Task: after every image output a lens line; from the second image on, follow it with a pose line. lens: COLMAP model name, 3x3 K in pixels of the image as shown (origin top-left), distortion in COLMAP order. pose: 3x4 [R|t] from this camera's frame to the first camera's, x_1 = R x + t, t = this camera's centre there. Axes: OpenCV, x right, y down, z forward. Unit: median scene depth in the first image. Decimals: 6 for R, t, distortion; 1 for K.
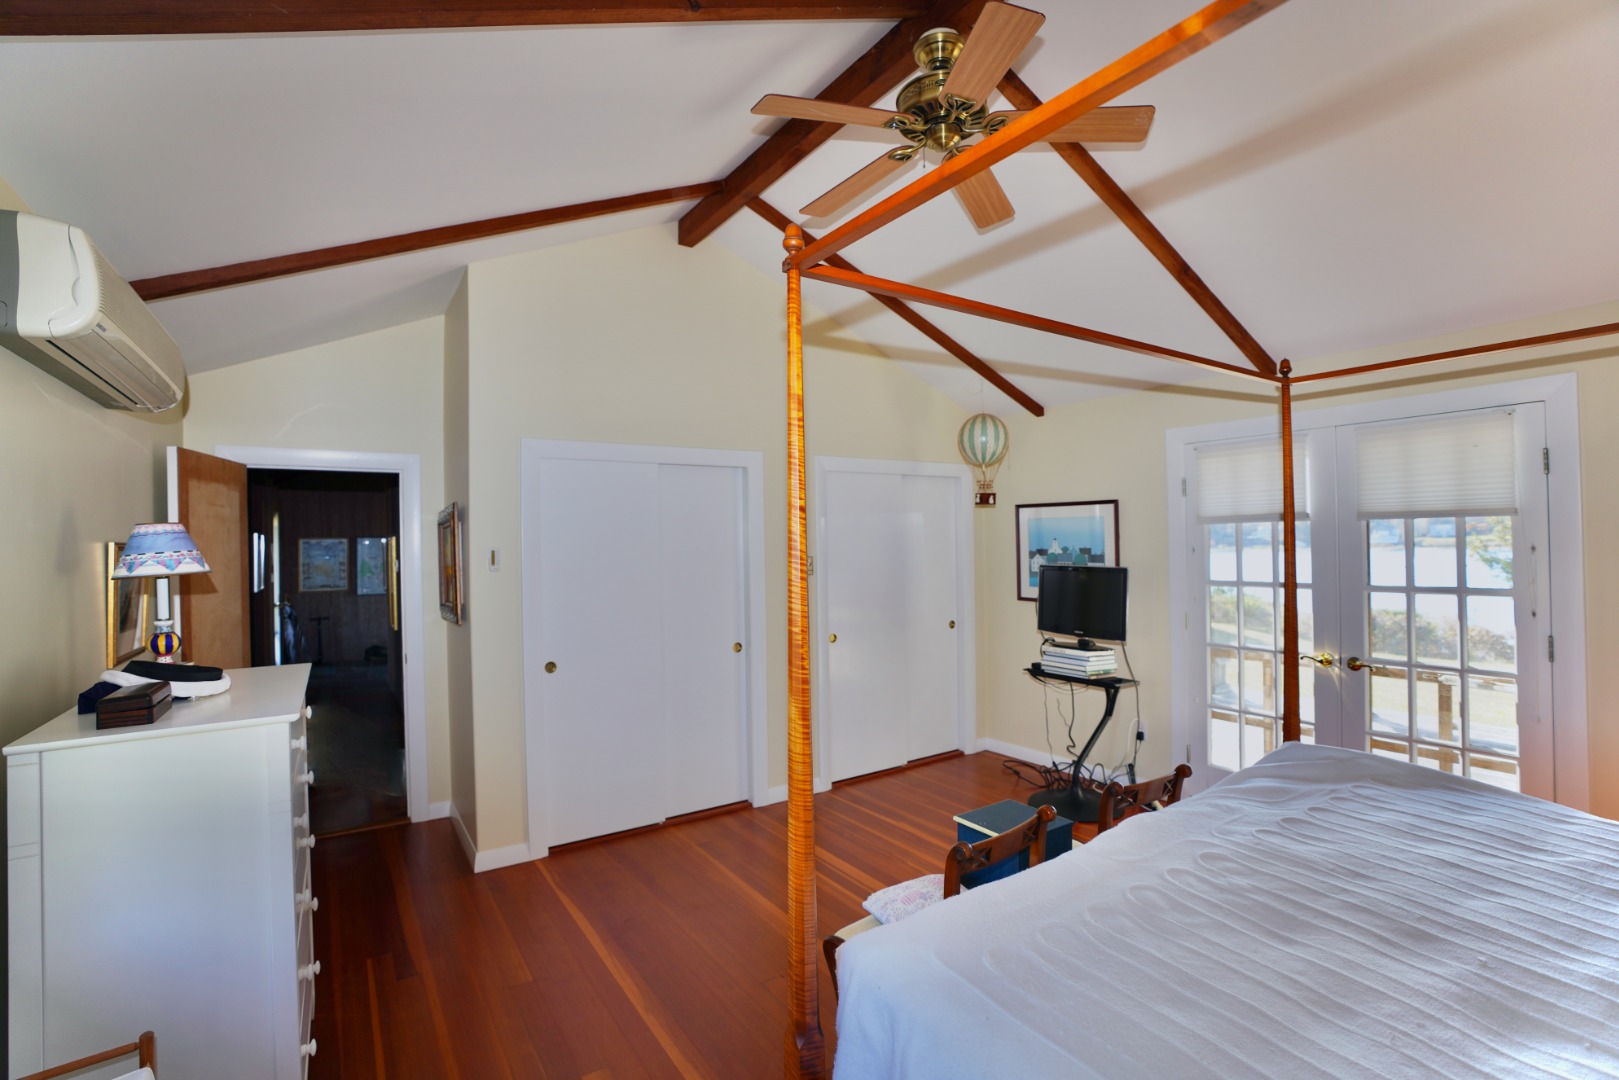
lens RADIAL K [[742.3, 0, 818.6], [0, 742.3, 538.6], [0, 0, 1]] dist [-0.079055, 0.033233]
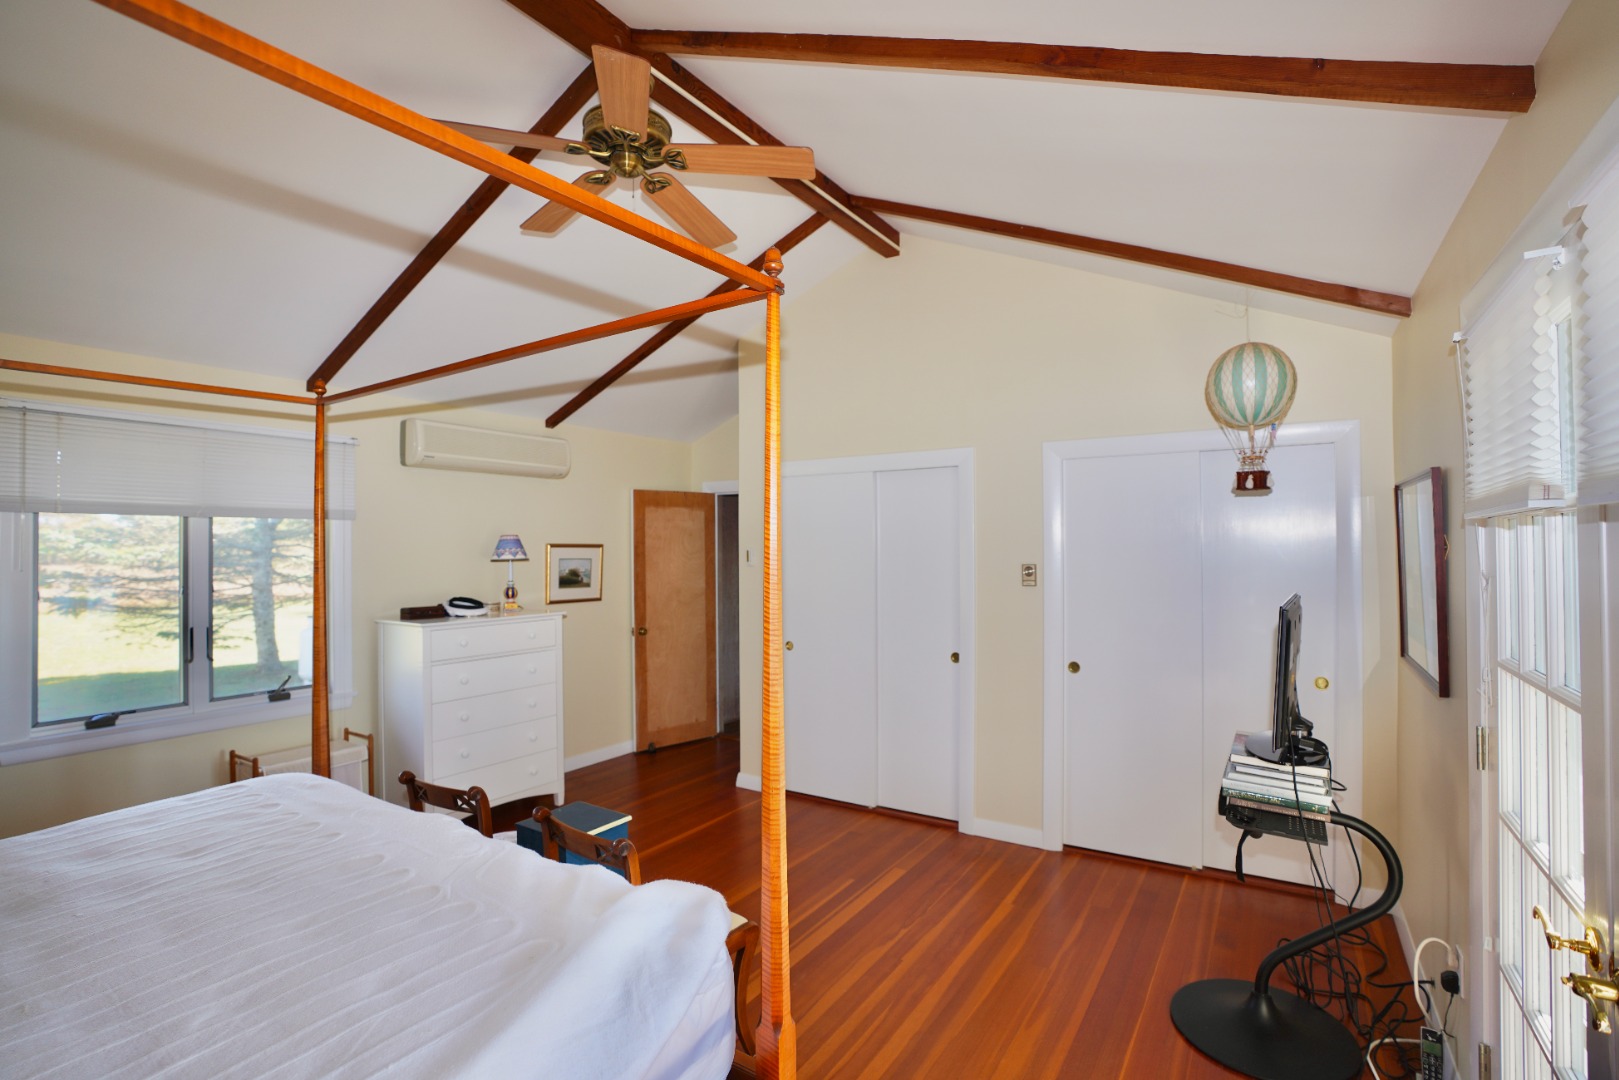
lens RADIAL K [[742.3, 0, 818.6], [0, 742.3, 538.6], [0, 0, 1]] dist [-0.079055, 0.033233]
pose [[0.382095, 0.005382, -0.924107, 0.699653], [-0.000543, 0.999984, 0.005599, -0.010367], [0.924123, -0.001637, 0.382092, 0.478194]]
